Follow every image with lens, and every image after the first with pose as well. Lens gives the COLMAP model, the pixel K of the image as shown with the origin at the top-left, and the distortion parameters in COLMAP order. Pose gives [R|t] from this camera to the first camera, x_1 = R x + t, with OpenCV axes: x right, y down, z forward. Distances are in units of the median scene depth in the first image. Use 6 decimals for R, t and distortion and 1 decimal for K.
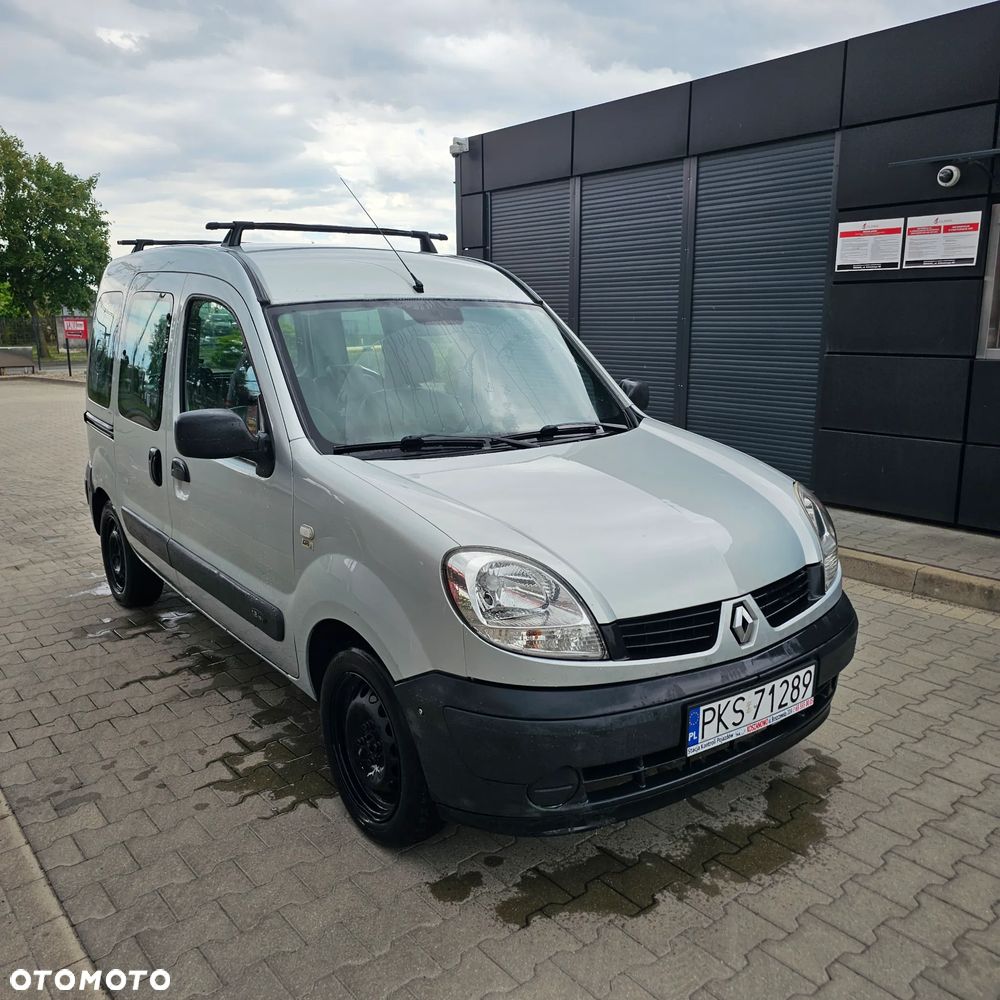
lens RADIAL K [[893.1, 0, 494.5], [0, 893.1, 494.7], [0, 0, 1]] dist [0.063687, -0.071130]
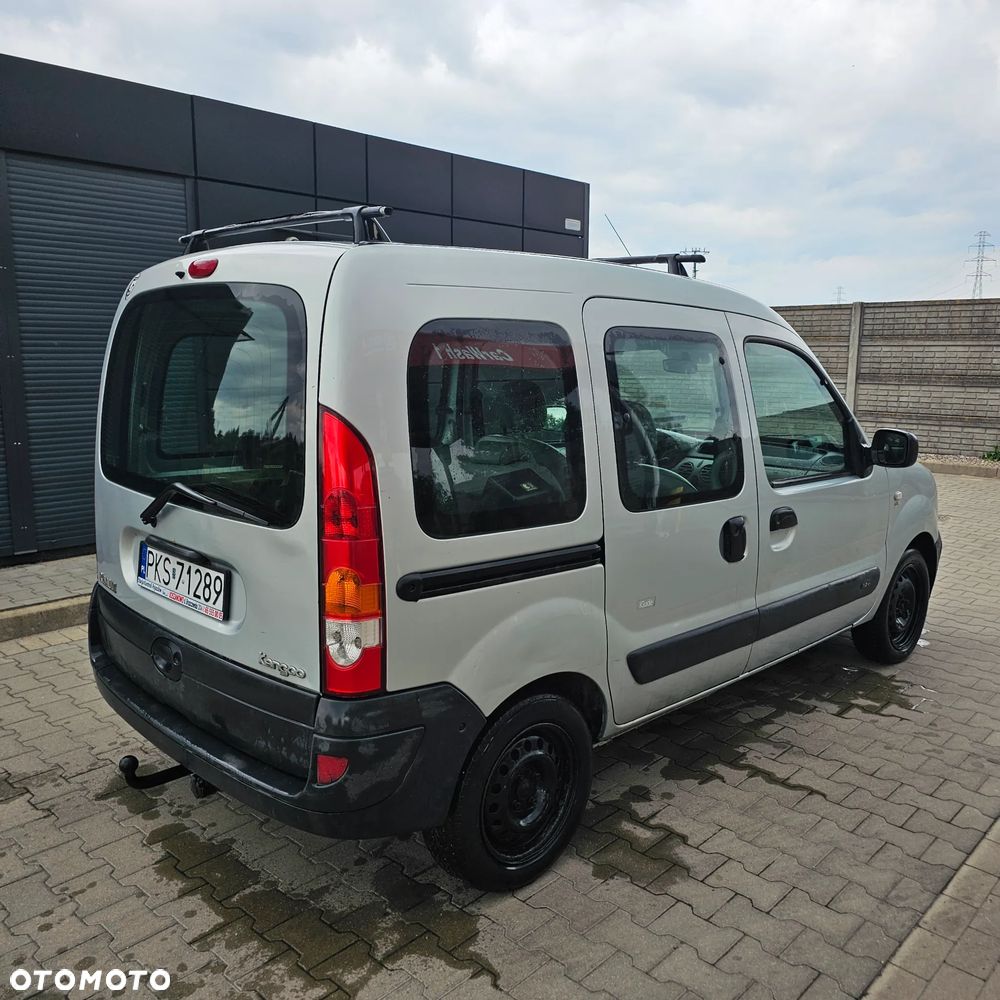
lens RADIAL K [[893.1, 0, 516.7], [0, 893.1, 502.0], [0, 0, 1]] dist [0.063687, -0.071130]
pose [[-0.154675, -0.160347, 0.974866, -1.538648], [0.190447, 0.963395, 0.188677, -0.348267], [-0.969436, 0.214844, -0.118476, 1.728759]]
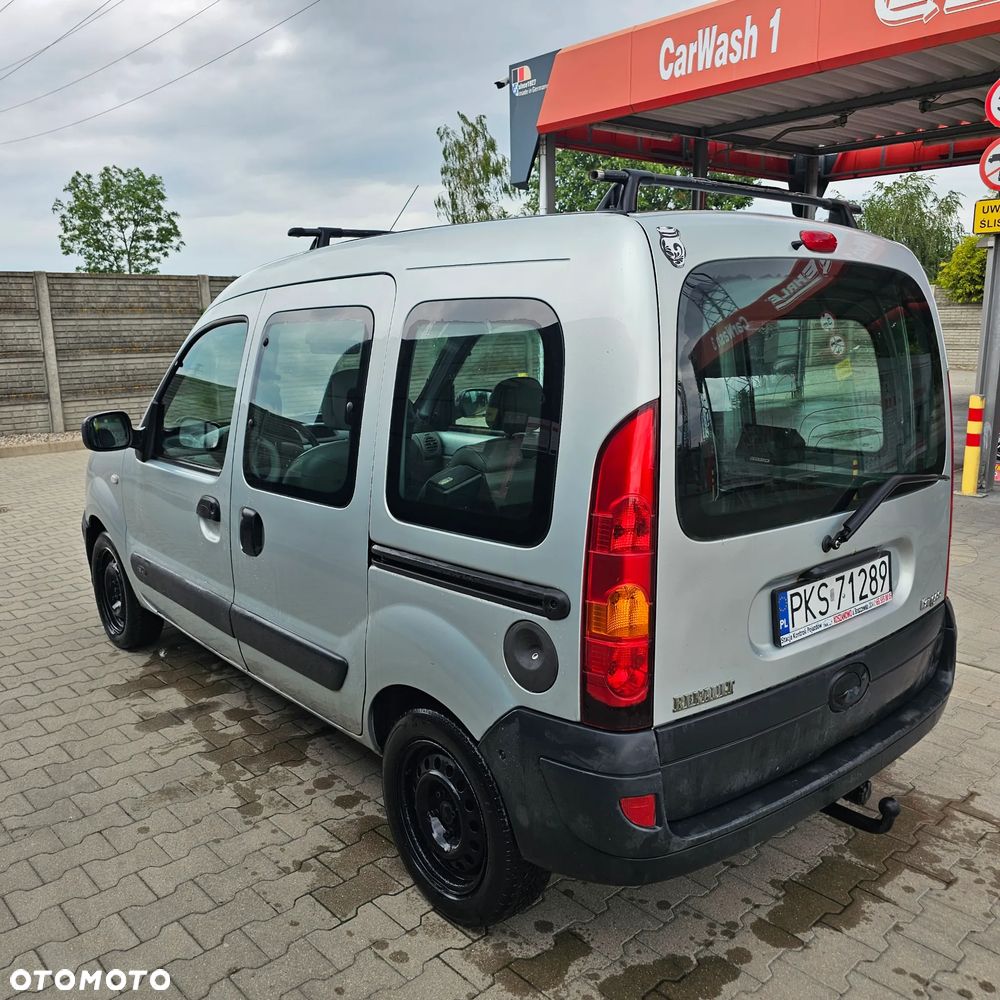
lens RADIAL K [[893.1, 0, 504.1], [0, 893.1, 497.1], [0, 0, 1]] dist [0.063687, -0.071130]
pose [[-0.997335, 0.027191, -0.067706, -0.254919], [-0.001253, 0.921439, 0.388521, -0.561456], [0.072951, 0.387571, -0.918949, 2.656252]]
